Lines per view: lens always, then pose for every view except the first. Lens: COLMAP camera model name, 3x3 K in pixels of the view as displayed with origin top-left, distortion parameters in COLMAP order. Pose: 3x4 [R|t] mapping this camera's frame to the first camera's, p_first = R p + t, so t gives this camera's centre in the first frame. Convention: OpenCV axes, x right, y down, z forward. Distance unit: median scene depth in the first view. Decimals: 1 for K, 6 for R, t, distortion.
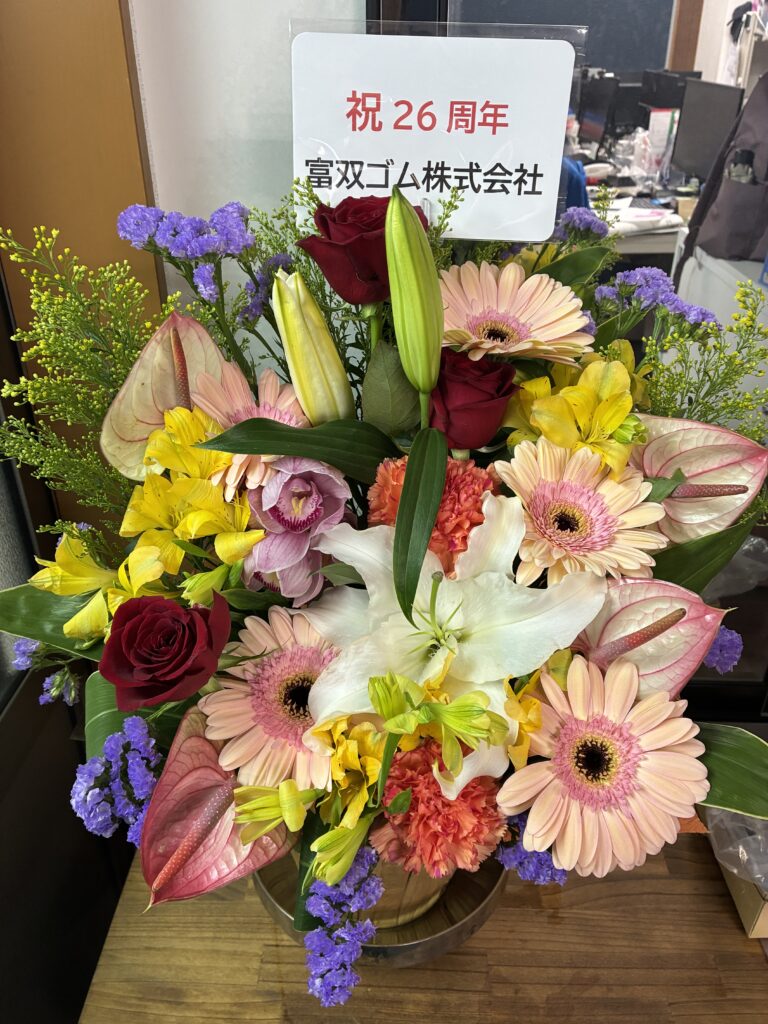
lens RADIAL K [[774.5, 0, 380.0], [0, 774.5, 506.7], [0, 0, 1]] dist [0.033987, -0.048811]
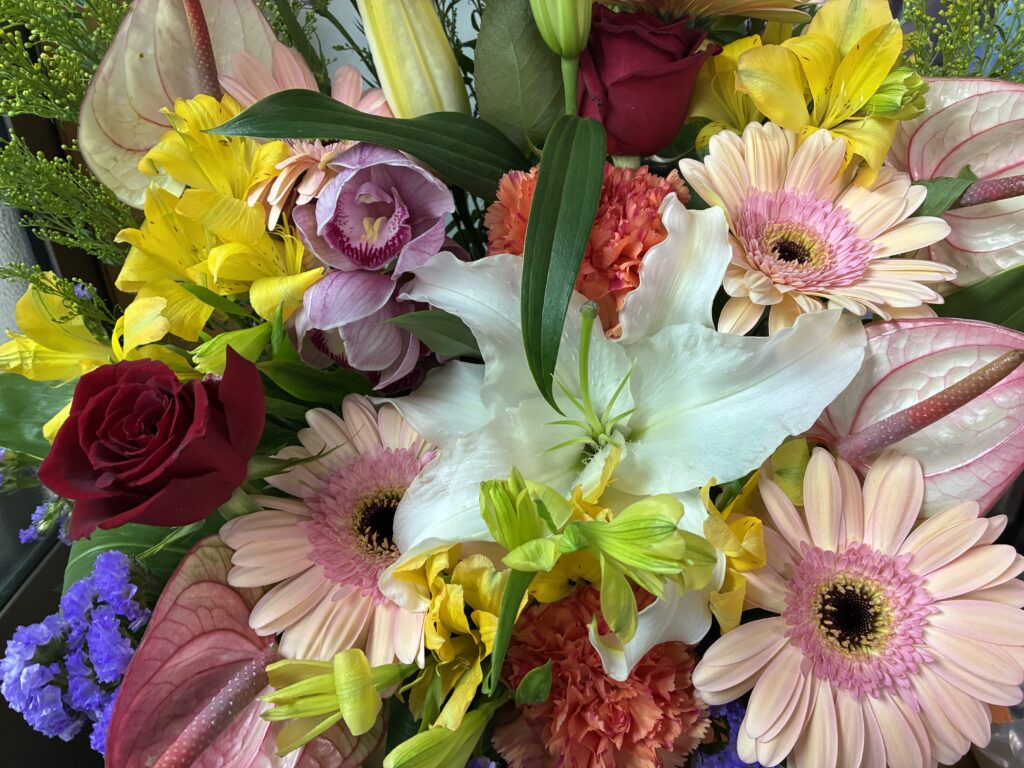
lens RADIAL K [[774.5, 0, 516.0], [0, 774.5, 387.8], [0, 0, 1]] dist [0.033987, -0.048811]
pose [[0.999171, -0.017350, -0.036839, 0.034274], [0.017815, 0.999765, 0.012330, 0.127819], [0.036617, -0.012976, 0.999245, 0.360707]]
